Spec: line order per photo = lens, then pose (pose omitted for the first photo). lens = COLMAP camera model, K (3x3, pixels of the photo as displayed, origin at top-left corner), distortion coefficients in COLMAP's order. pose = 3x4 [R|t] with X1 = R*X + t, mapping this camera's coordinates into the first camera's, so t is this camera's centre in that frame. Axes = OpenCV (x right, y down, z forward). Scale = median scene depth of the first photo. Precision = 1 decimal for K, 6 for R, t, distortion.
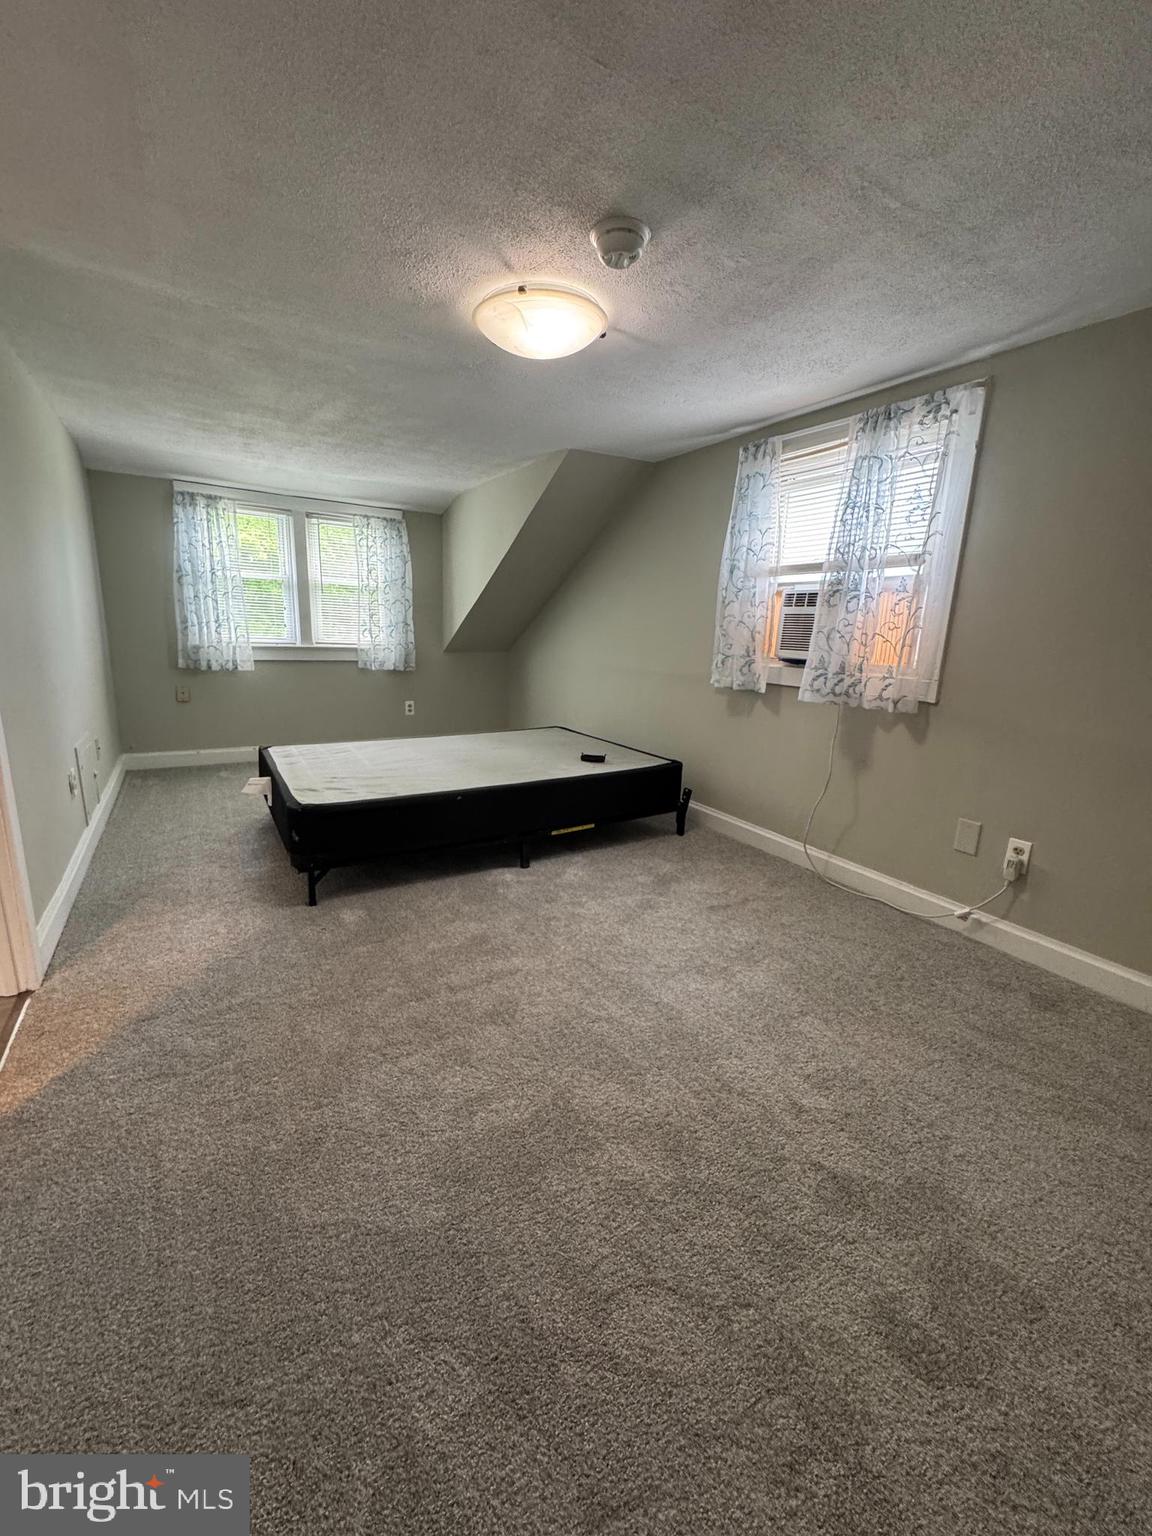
lens RADIAL K [[613.7, 0, 570.6], [0, 613.7, 768.8], [0, 0, 1]] dist [-0.004001, -0.000201]
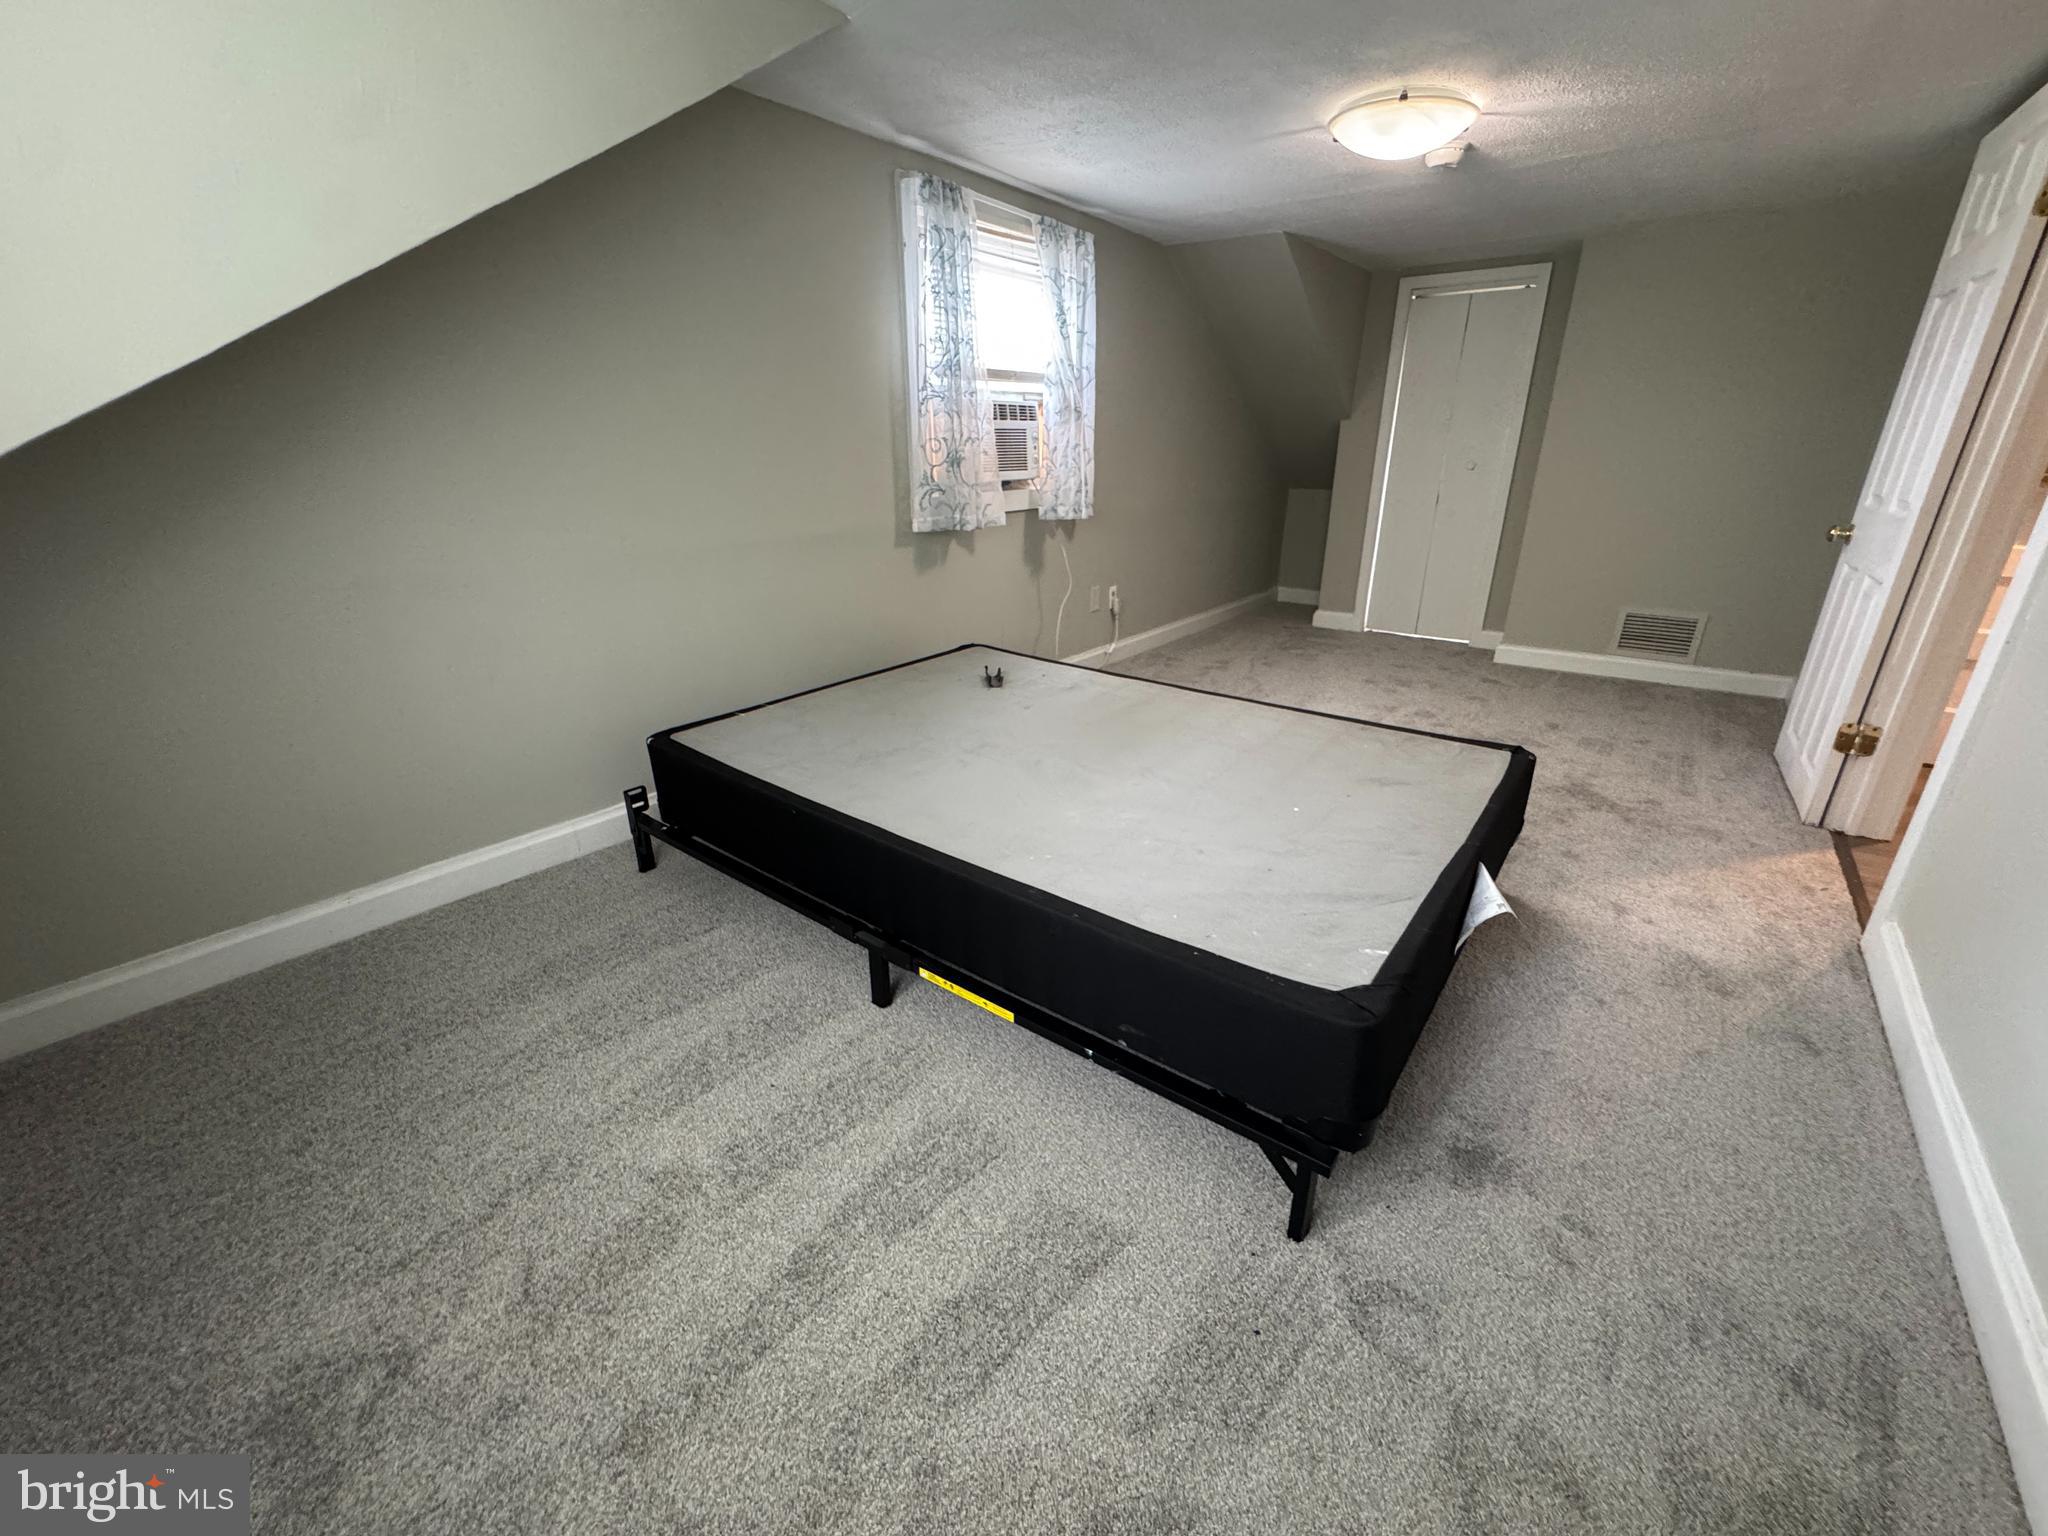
lens RADIAL K [[818.2, 0, 1019.1], [0, 818.2, 767.7], [0, 0, 1]] dist [-0.004001, -0.000201]
pose [[-0.351614, -0.370669, 0.859635, -0.866499], [0.205873, 0.865173, 0.457265, -0.374073], [-0.913227, 0.337756, -0.227896, 1.452090]]
